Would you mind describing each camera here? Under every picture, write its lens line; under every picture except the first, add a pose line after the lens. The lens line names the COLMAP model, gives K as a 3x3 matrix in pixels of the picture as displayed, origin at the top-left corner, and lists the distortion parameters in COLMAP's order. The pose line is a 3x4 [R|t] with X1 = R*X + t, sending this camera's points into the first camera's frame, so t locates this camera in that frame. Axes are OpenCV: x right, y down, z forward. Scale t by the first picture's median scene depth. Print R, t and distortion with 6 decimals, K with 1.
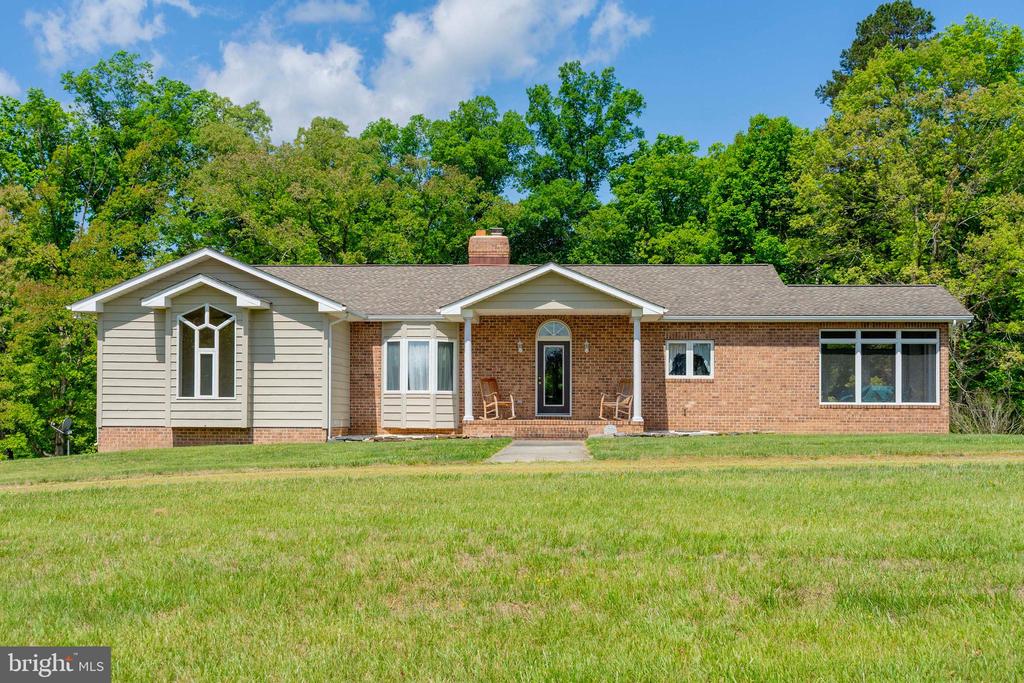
lens RADIAL K [[1144.3, 0, 511.8], [0, 1144.3, 340.3], [0, 0, 1]] dist [0.035631, 0.000000]
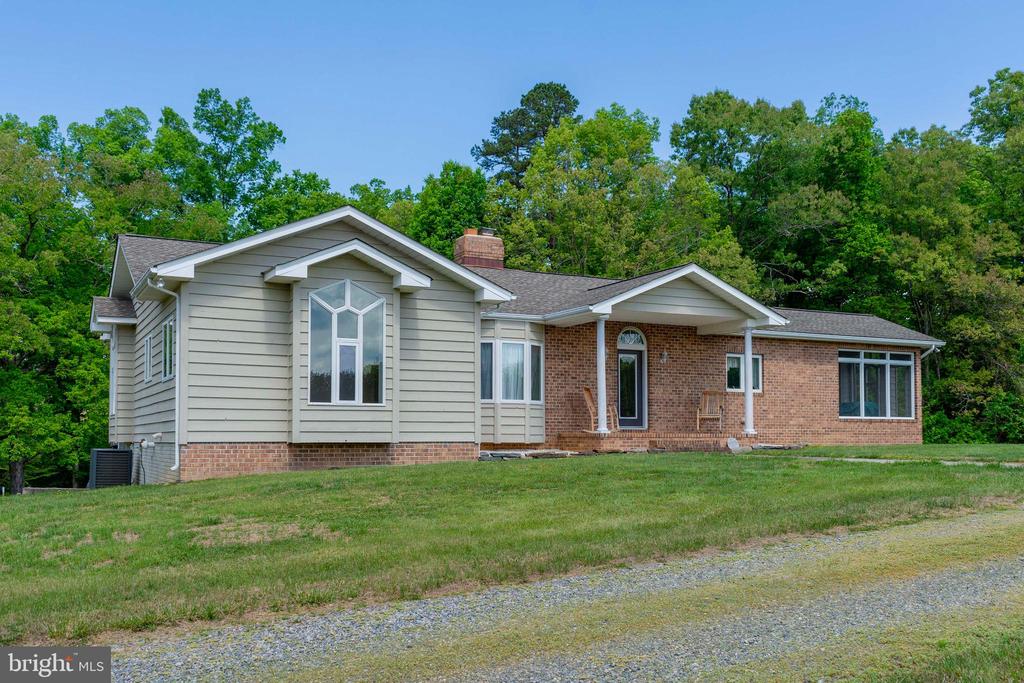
lens RADIAL K [[966.5, 0, 496.3], [0, 966.5, 393.4], [0, 0, 1]] dist [-0.004799, 0.000000]
pose [[0.866957, 0.018370, 0.498045, -0.464160], [-0.028646, 0.999505, 0.012998, 0.030043], [-0.497559, -0.025536, 0.867054, 0.372811]]
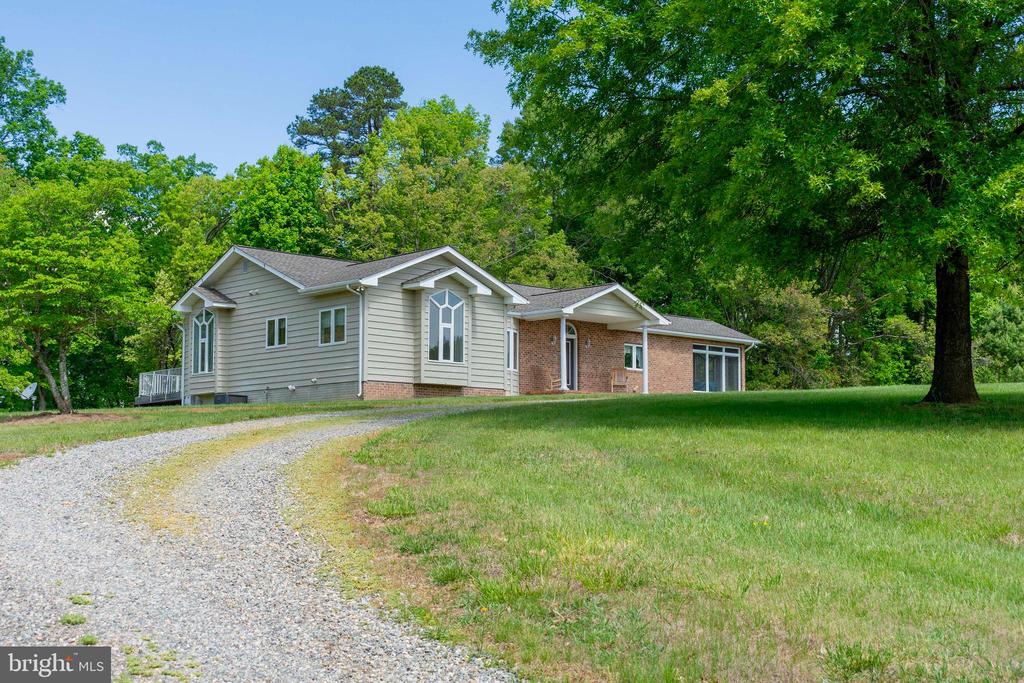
lens RADIAL K [[1388.2, 0, 512.2], [0, 1388.2, 339.1], [0, 0, 1]] dist [0.038752, 0.000000]
pose [[0.697397, 0.071849, 0.713074, -1.235591], [-0.047443, 0.997408, -0.054098, 0.098162], [-0.715113, 0.003898, 0.698998, -0.130547]]
